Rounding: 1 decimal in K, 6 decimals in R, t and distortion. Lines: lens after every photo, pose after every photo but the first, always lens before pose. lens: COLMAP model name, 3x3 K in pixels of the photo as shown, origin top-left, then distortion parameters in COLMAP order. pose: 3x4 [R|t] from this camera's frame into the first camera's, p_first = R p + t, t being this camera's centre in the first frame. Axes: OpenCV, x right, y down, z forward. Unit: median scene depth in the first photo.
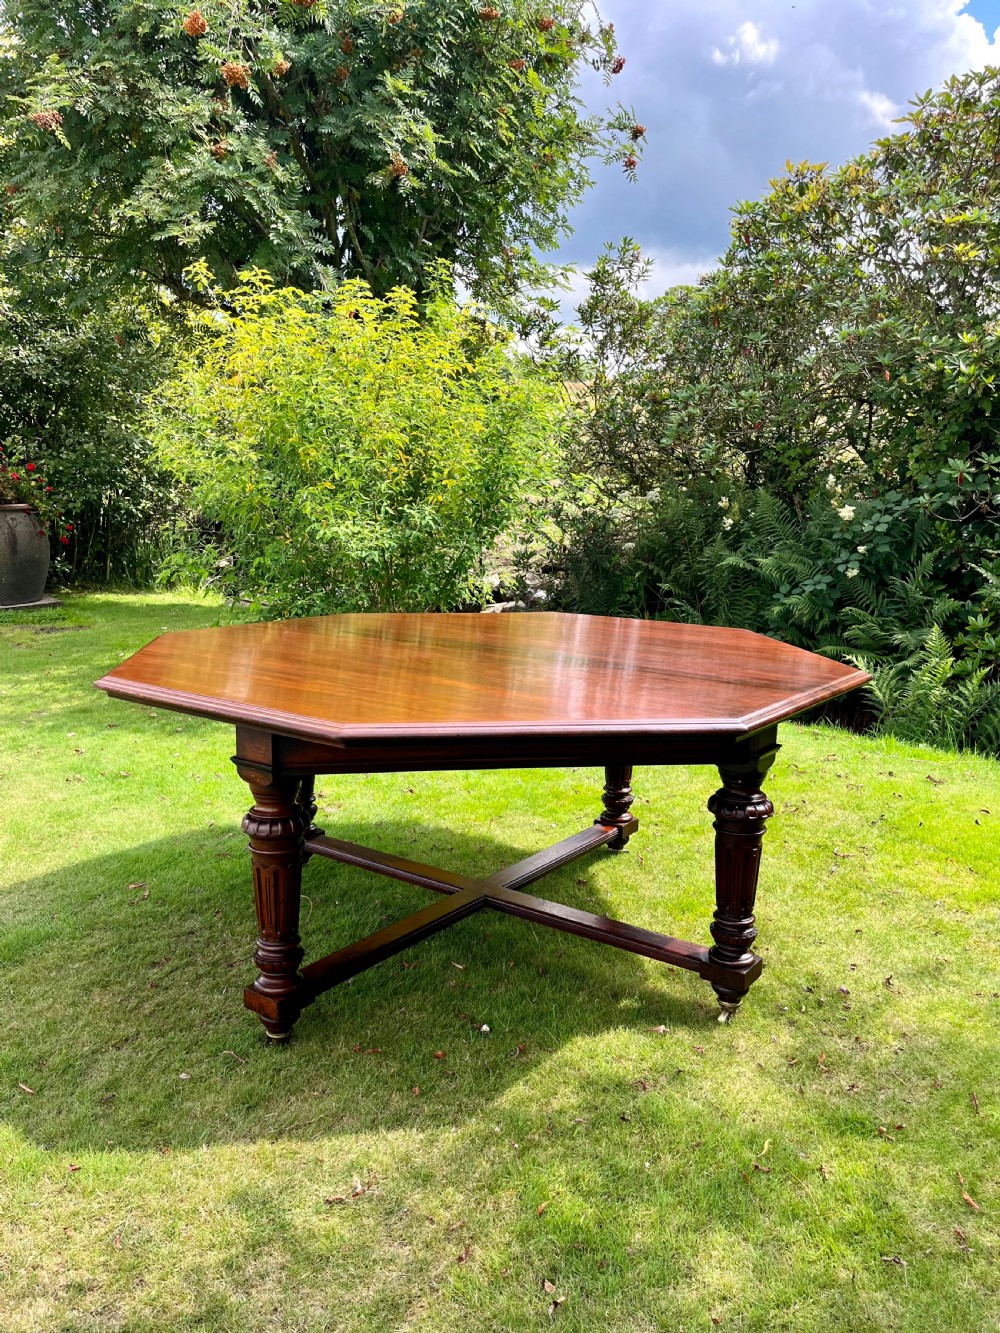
lens RADIAL K [[1021.0, 0, 506.6], [0, 1021.0, 685.2], [0, 0, 1]] dist [0.059572, -0.088988]
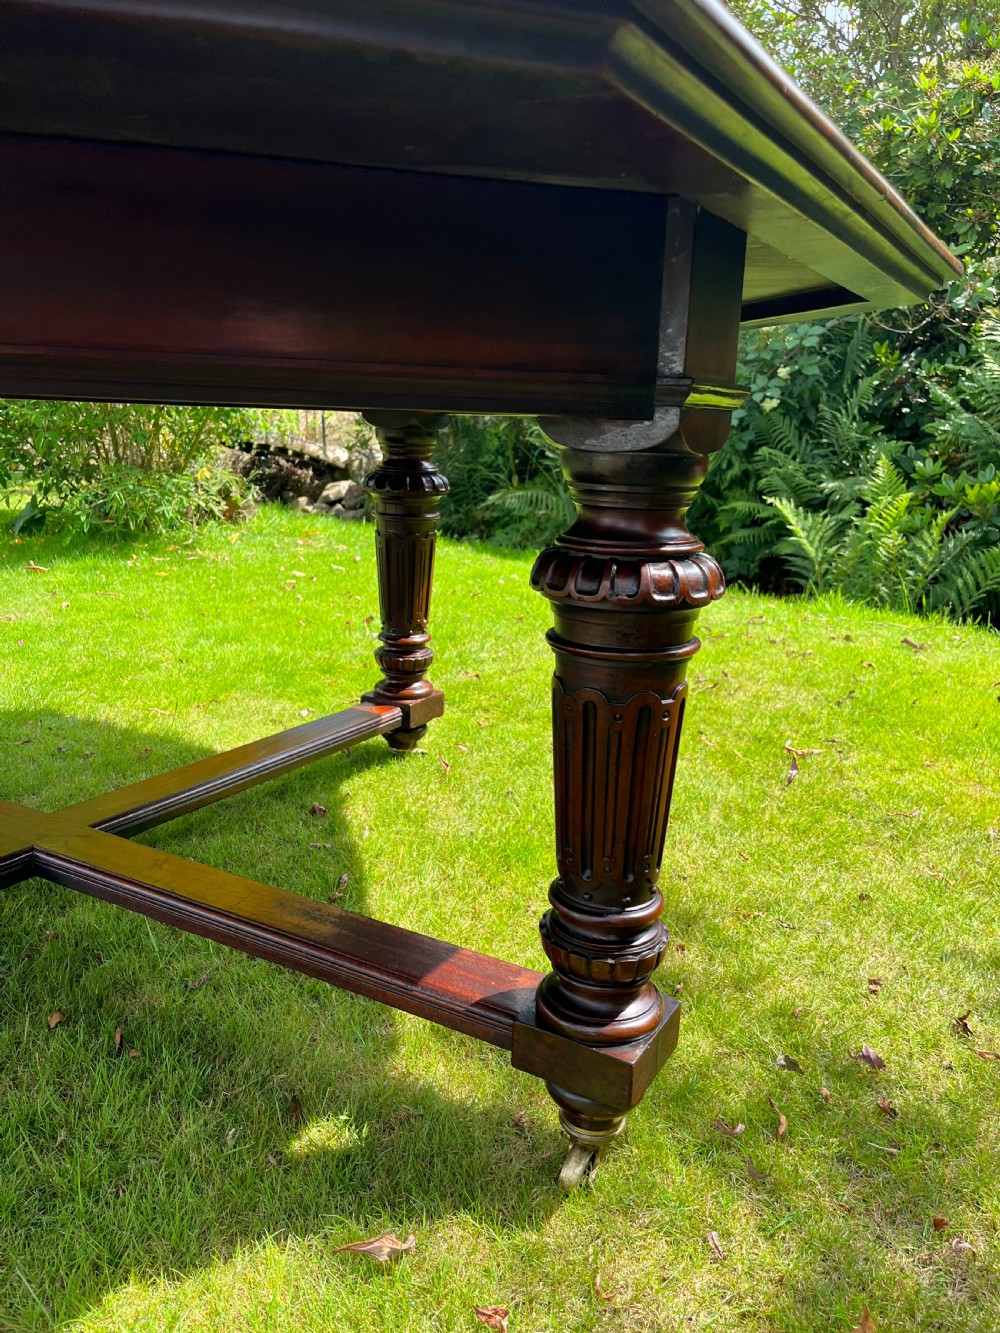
lens RADIAL K [[1021.0, 0, 506.6], [0, 1021.0, 685.2], [0, 0, 1]] dist [0.059572, -0.088988]
pose [[0.994208, -0.007480, 0.107214, 0.104049], [0.000011, 0.997582, 0.069501, 0.088722], [-0.107474, -0.069097, 0.991804, 0.456156]]
